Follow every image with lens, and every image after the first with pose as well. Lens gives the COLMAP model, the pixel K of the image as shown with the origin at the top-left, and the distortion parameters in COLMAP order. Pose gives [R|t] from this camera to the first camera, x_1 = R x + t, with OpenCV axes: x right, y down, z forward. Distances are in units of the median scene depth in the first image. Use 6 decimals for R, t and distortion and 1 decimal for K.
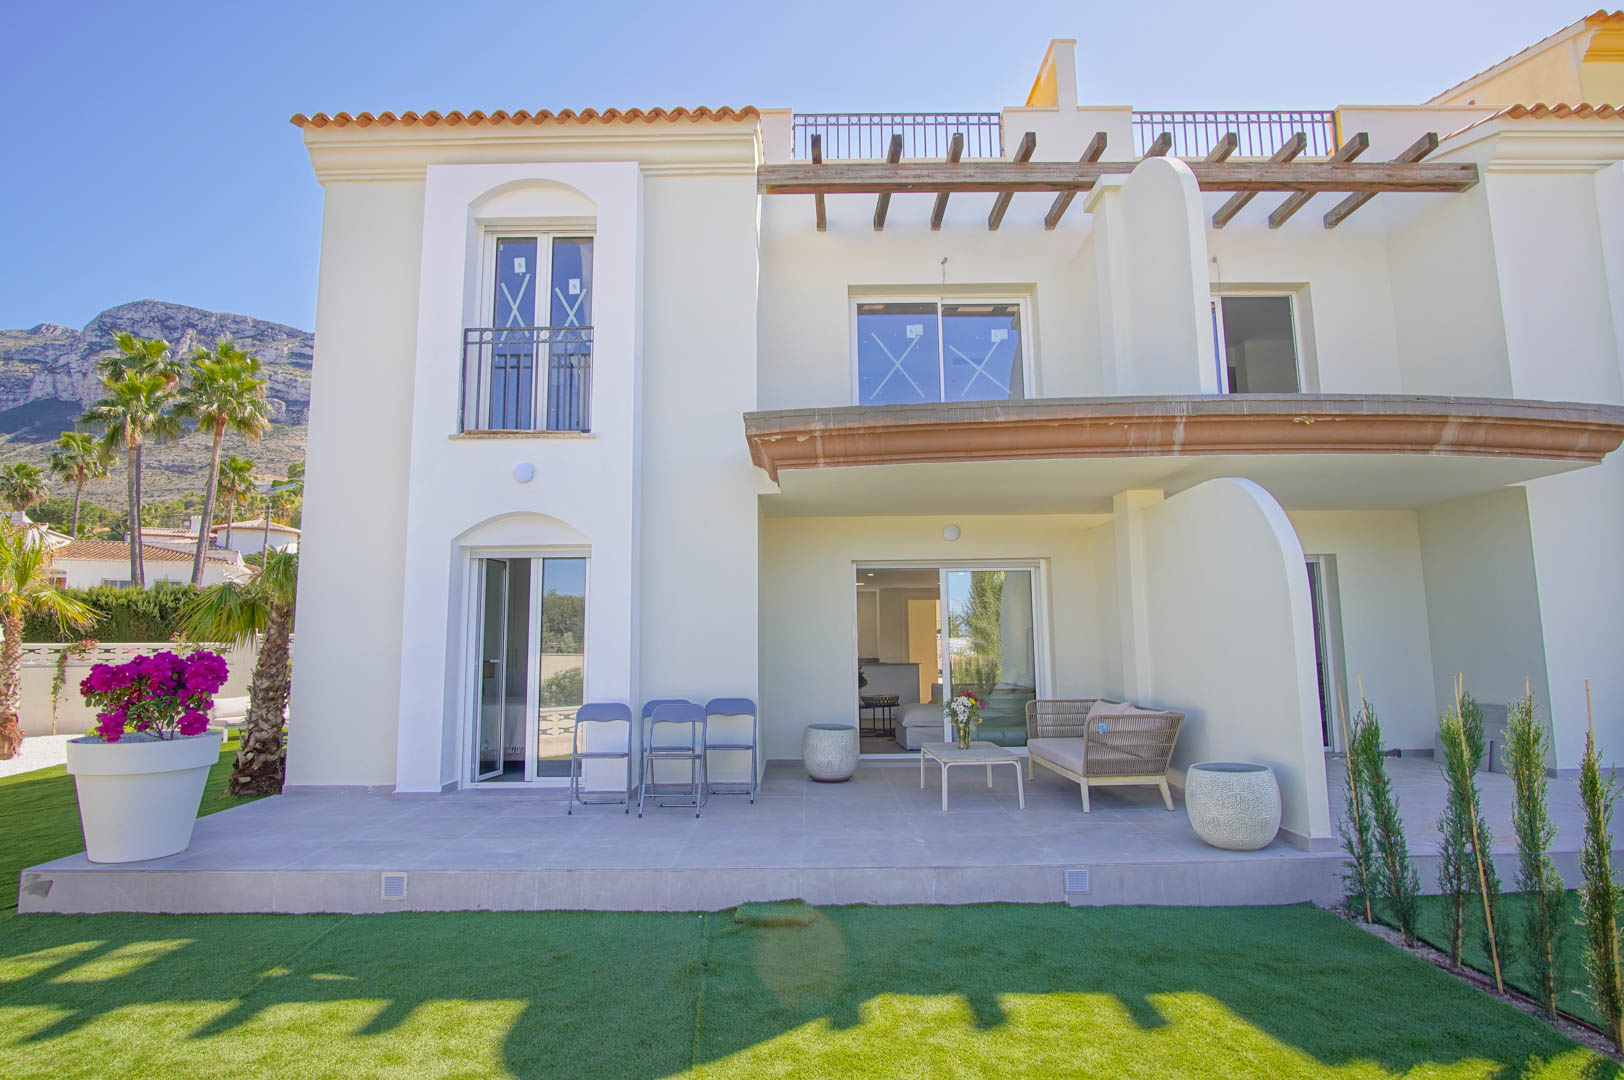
lens RADIAL K [[895.8, 0, 810.2], [0, 895.8, 534.1], [0, 0, 1]] dist [-0.004852, 0.000416]
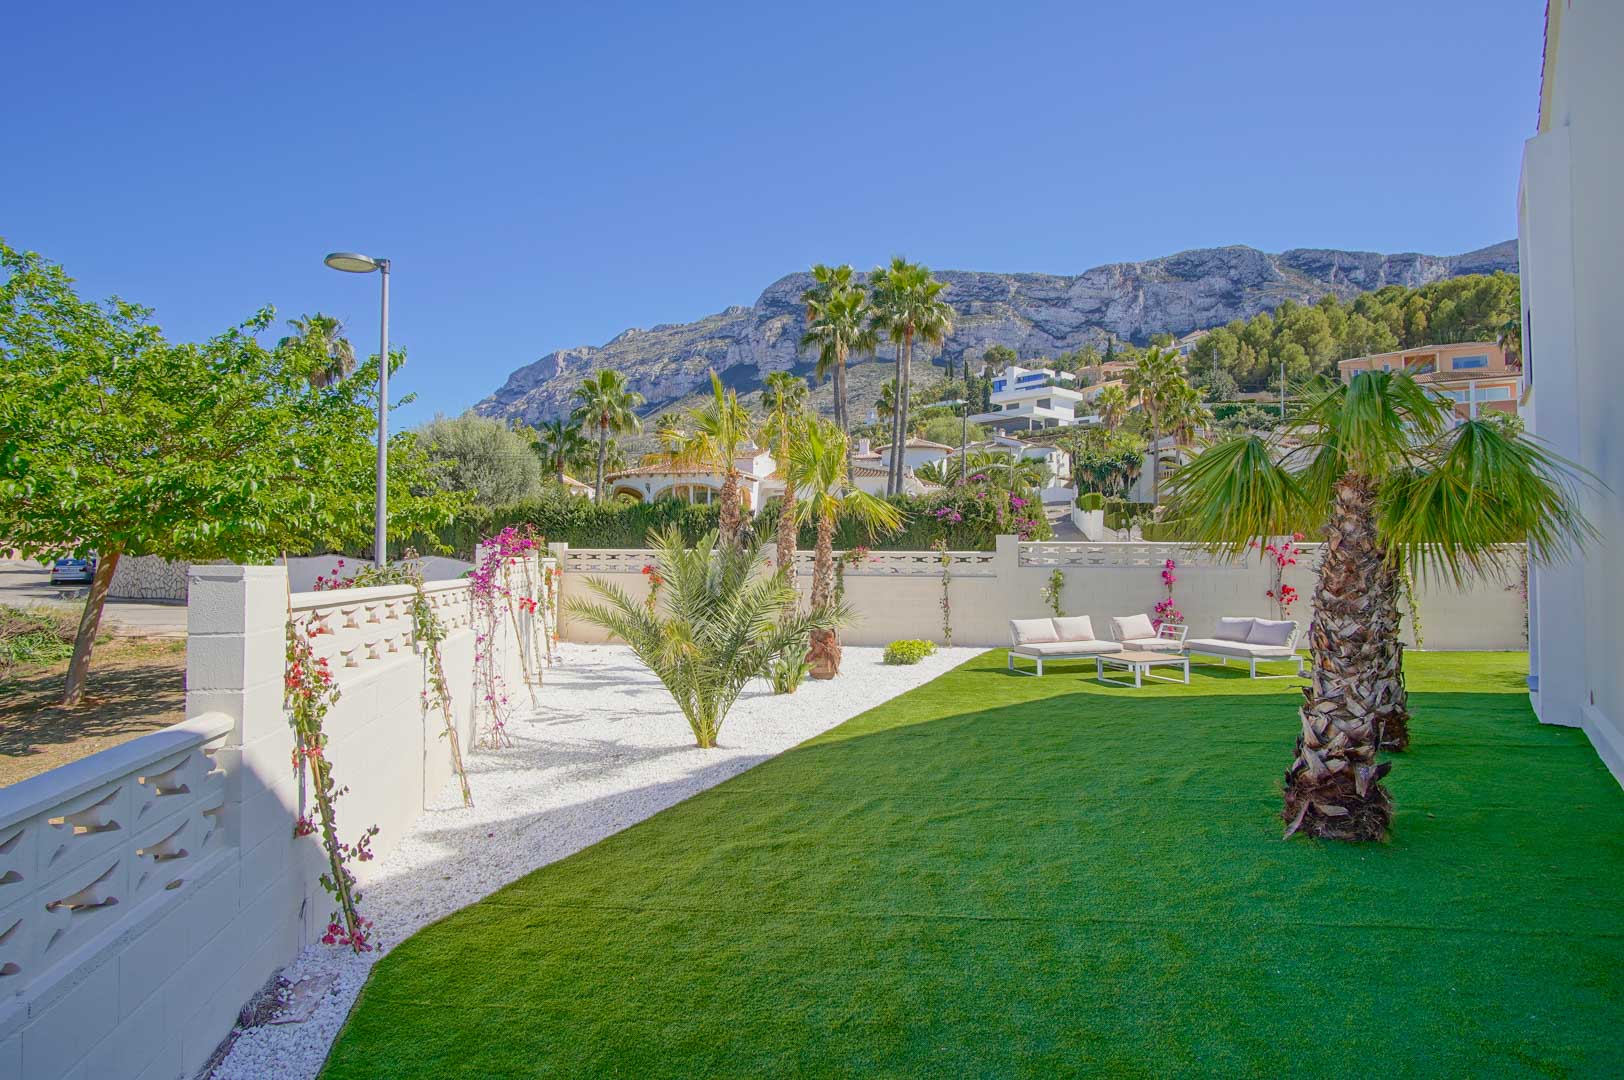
lens RADIAL K [[895.8, 0, 810.7], [0, 895.8, 541.3], [0, 0, 1]] dist [-0.004852, 0.000416]
pose [[0.804724, -0.000230, -0.593650, -0.221579], [0.062327, 0.994506, 0.084102, 0.022237], [0.590369, -0.104679, 0.800317, 0.164401]]
